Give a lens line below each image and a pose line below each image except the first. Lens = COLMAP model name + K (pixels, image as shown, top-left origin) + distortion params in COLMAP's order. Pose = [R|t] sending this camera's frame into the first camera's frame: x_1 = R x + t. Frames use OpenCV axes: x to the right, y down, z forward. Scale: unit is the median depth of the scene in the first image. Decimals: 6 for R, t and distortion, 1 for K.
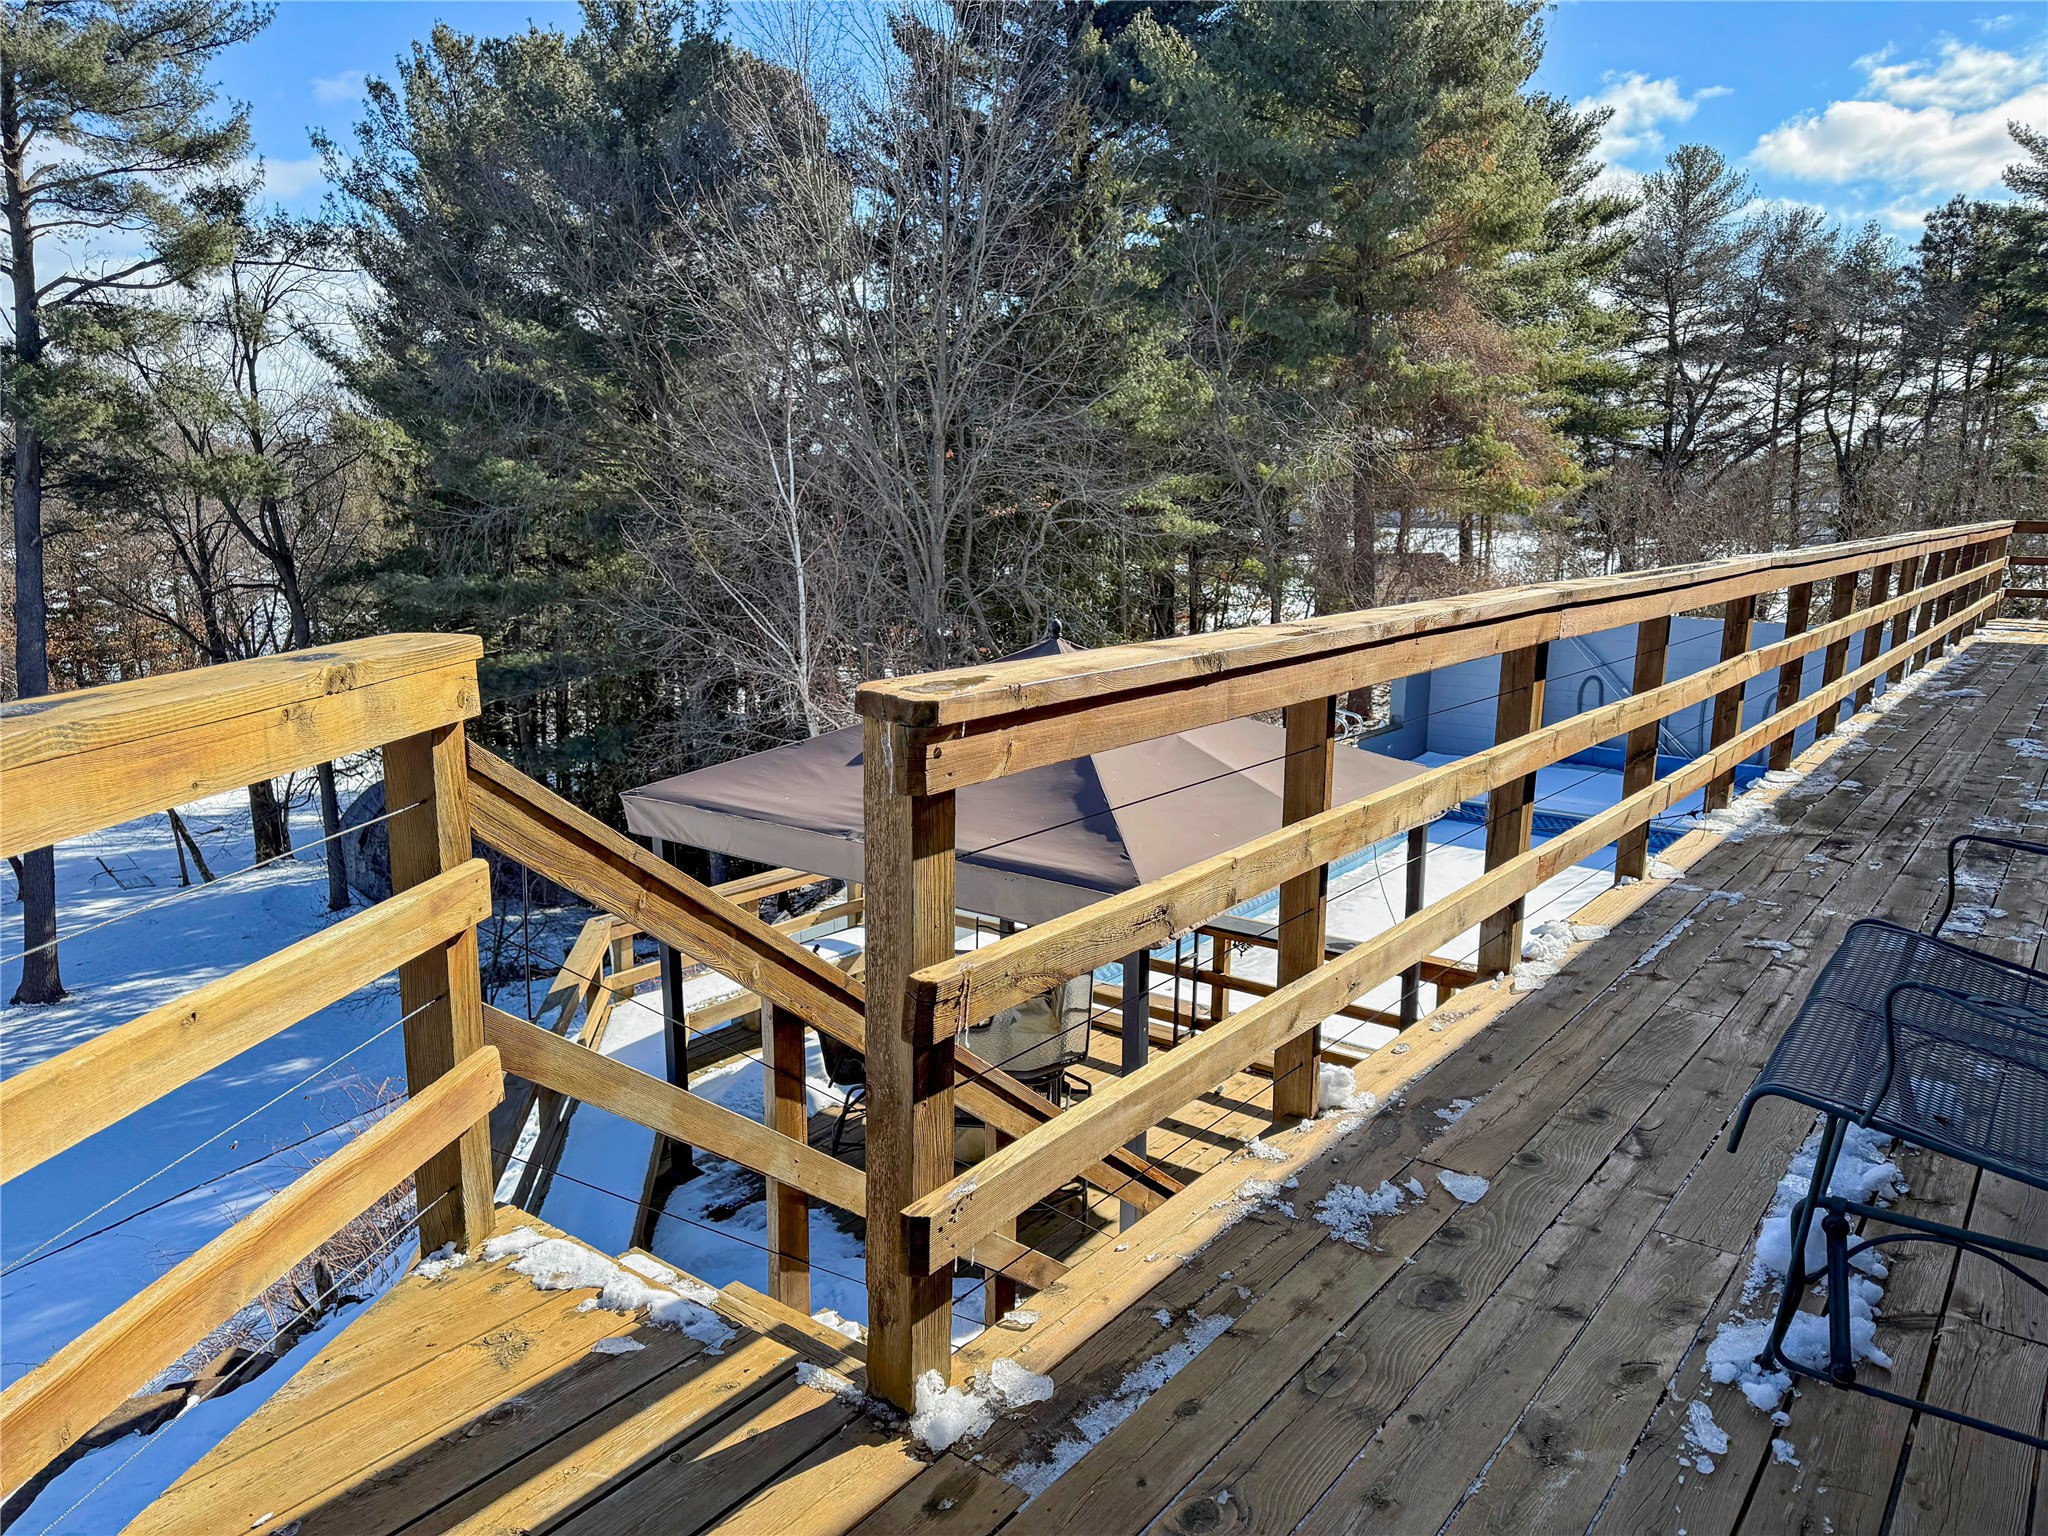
lens RADIAL K [[1456.2, 0, 1035.1], [0, 1456.2, 775.5], [0, 0, 1]] dist [0.064323, -0.083346]
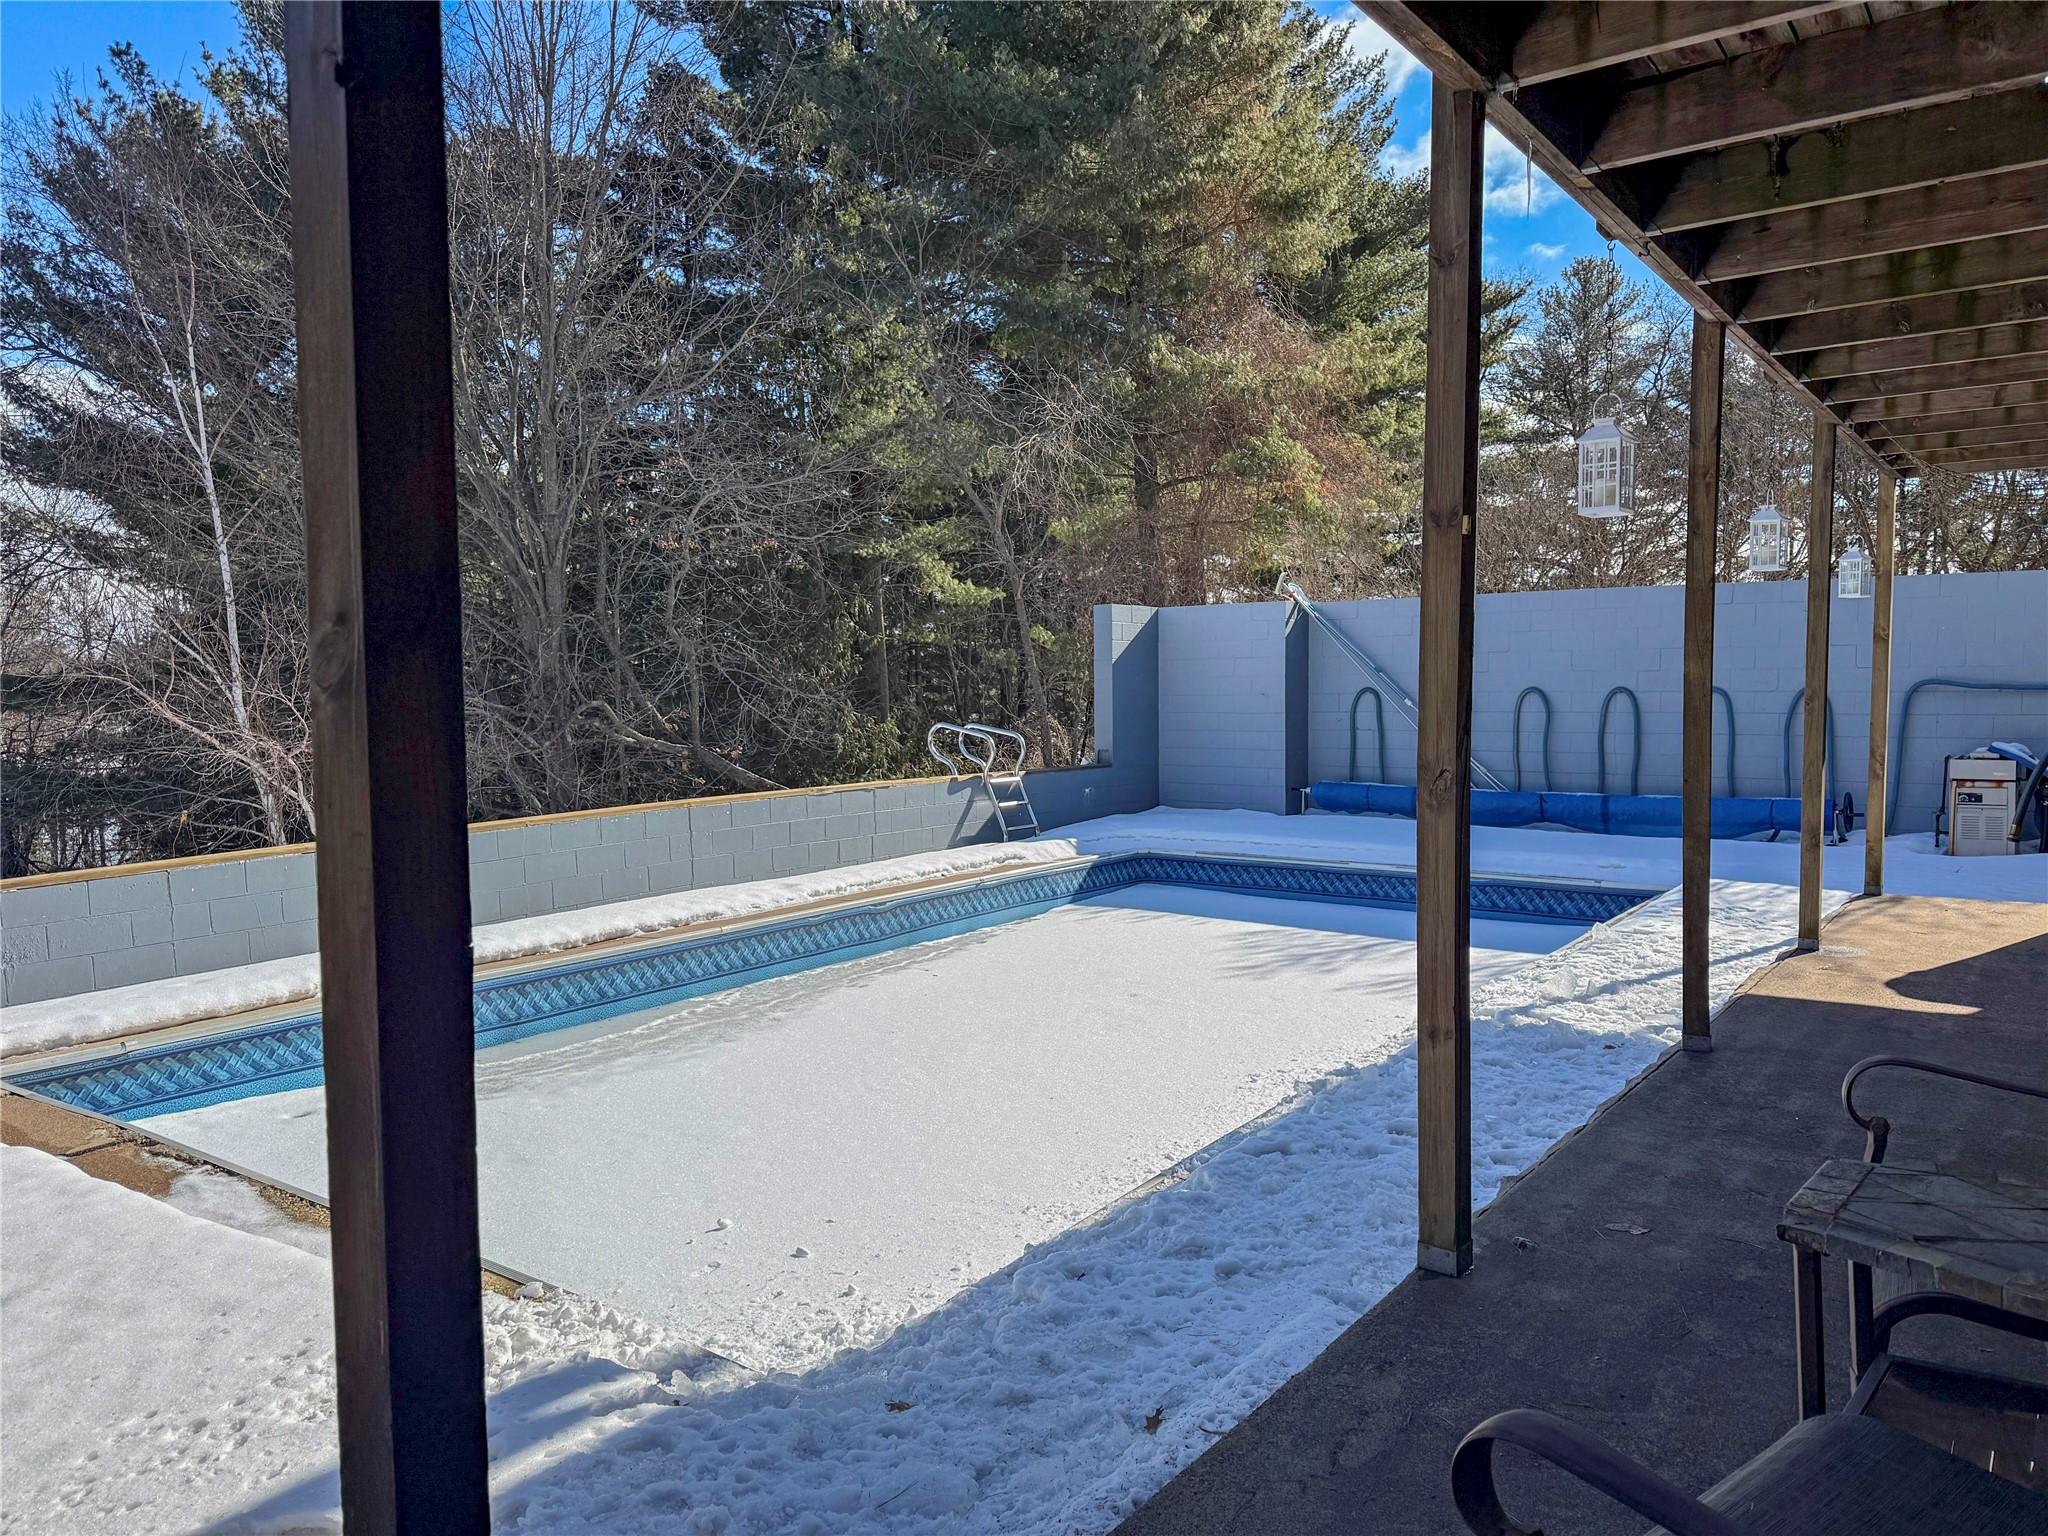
lens RADIAL K [[1456.2, 0, 1028.1], [0, 1456.2, 775.3], [0, 0, 1]] dist [0.064323, -0.083346]
pose [[0.999751, -0.021100, 0.007298, 0.096442], [0.021874, 0.991143, -0.130986, 0.029244], [-0.004469, 0.131113, 0.991357, 0.139219]]
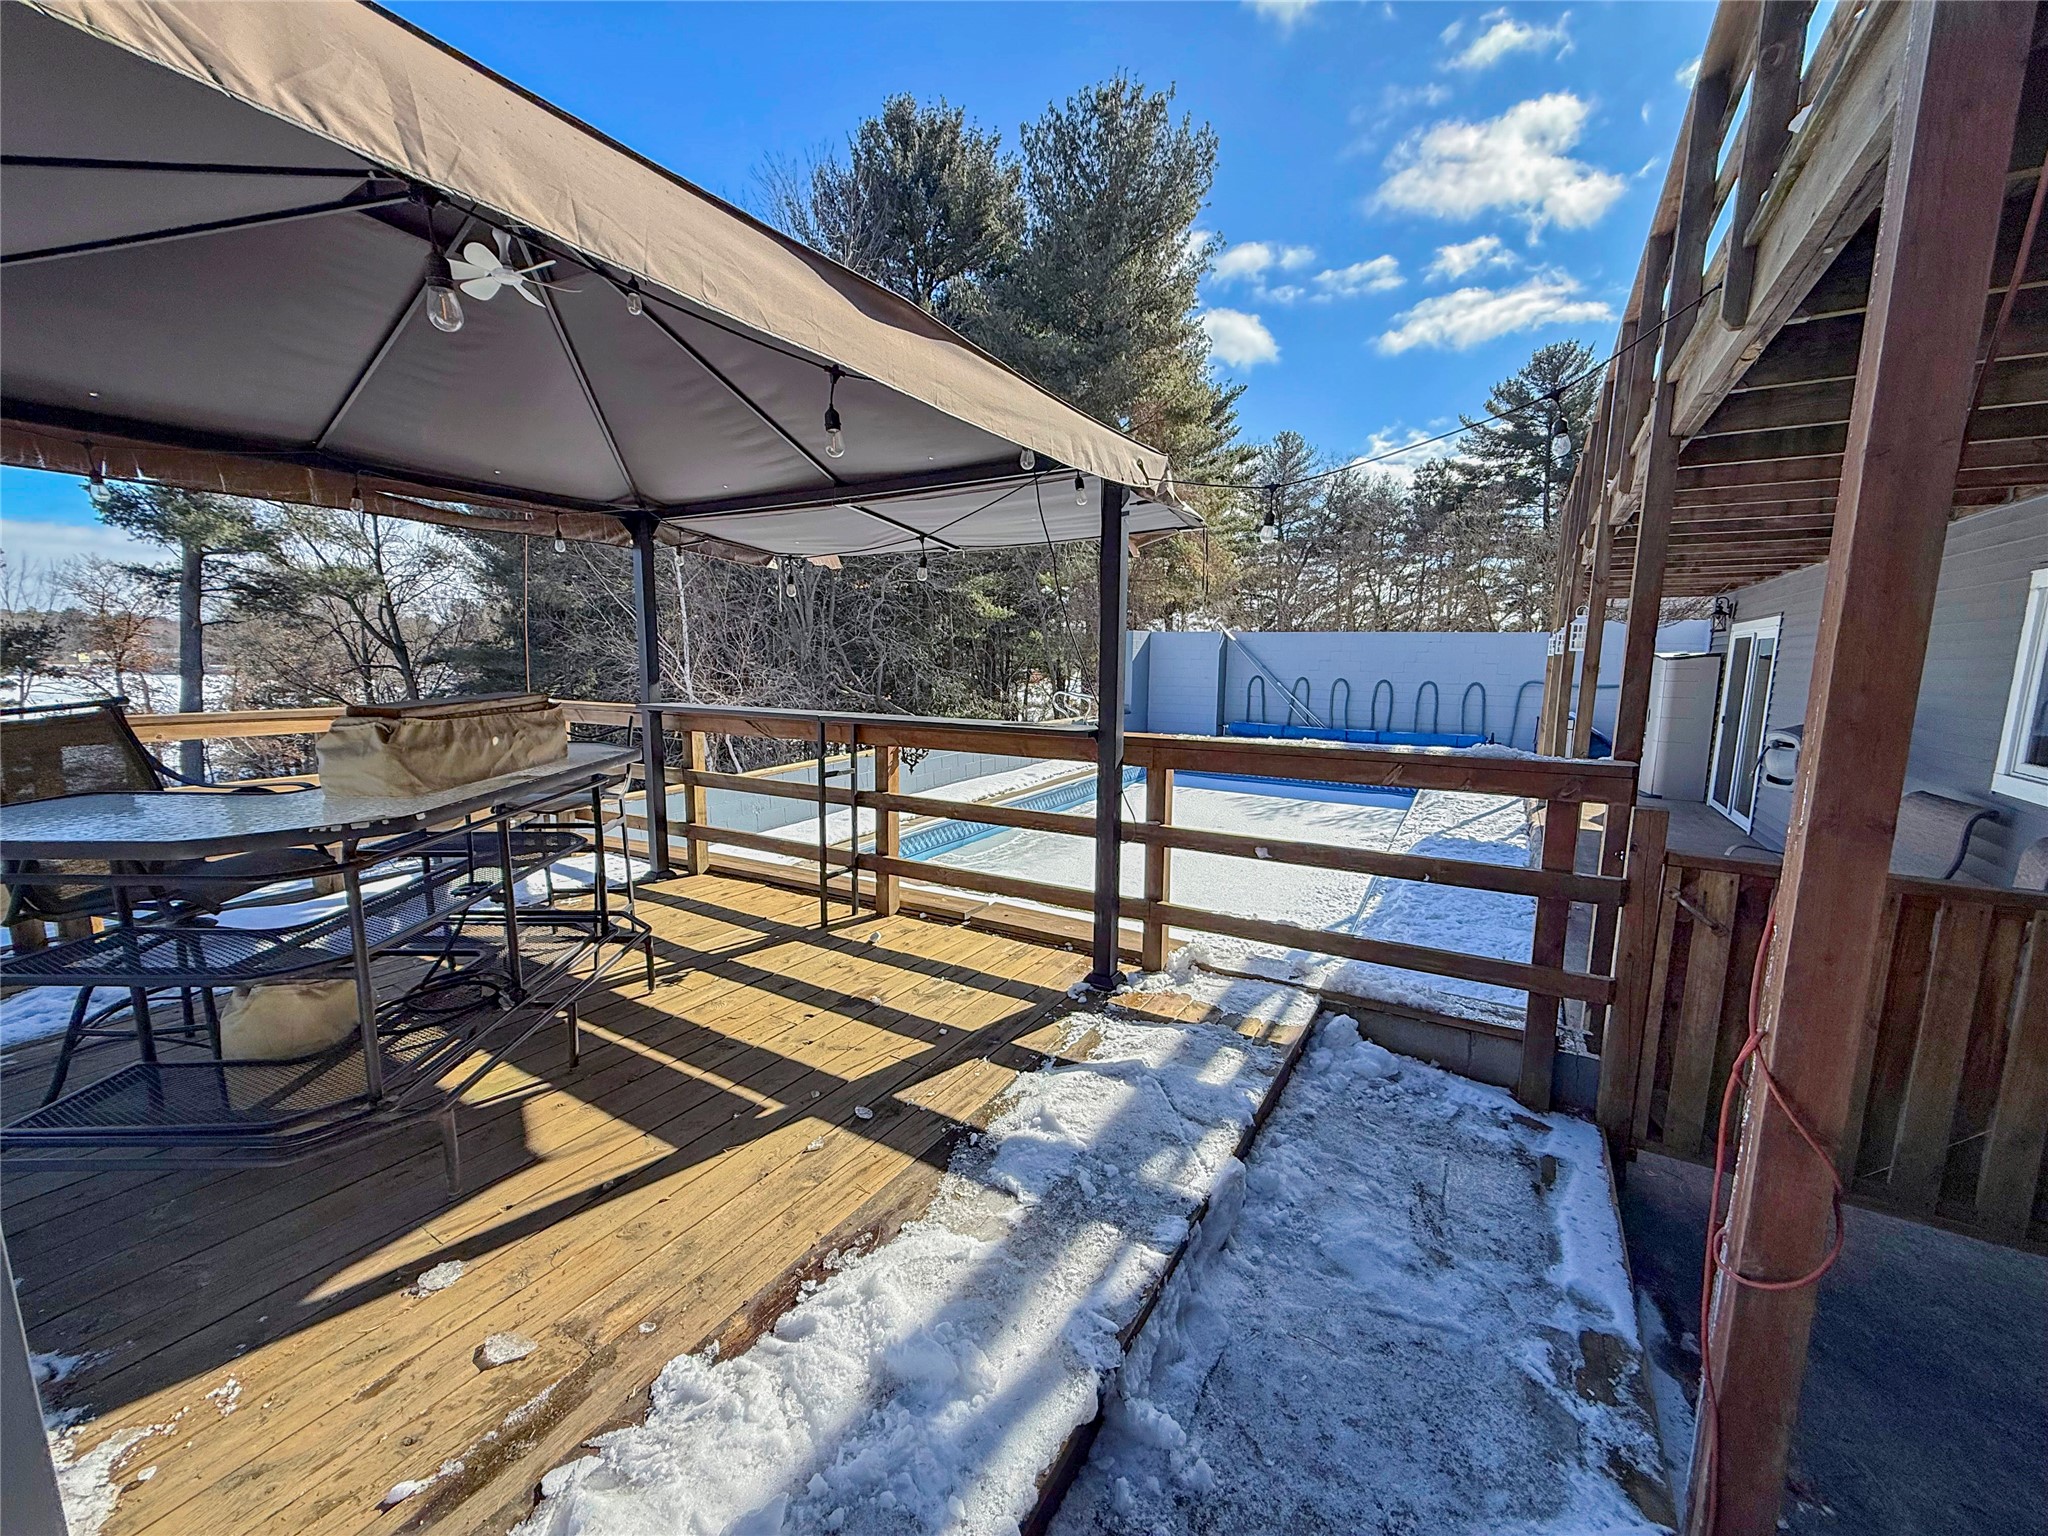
lens RADIAL K [[823.3, 0, 1018.5], [0, 823.3, 762.3], [0, 0, 1]] dist [0.000578, -0.000835]
pose [[0.994801, -0.011761, 0.101152, 0.029070], [0.017686, 0.998167, -0.057879, 0.027399], [-0.100286, 0.059367, 0.993186, 0.102793]]
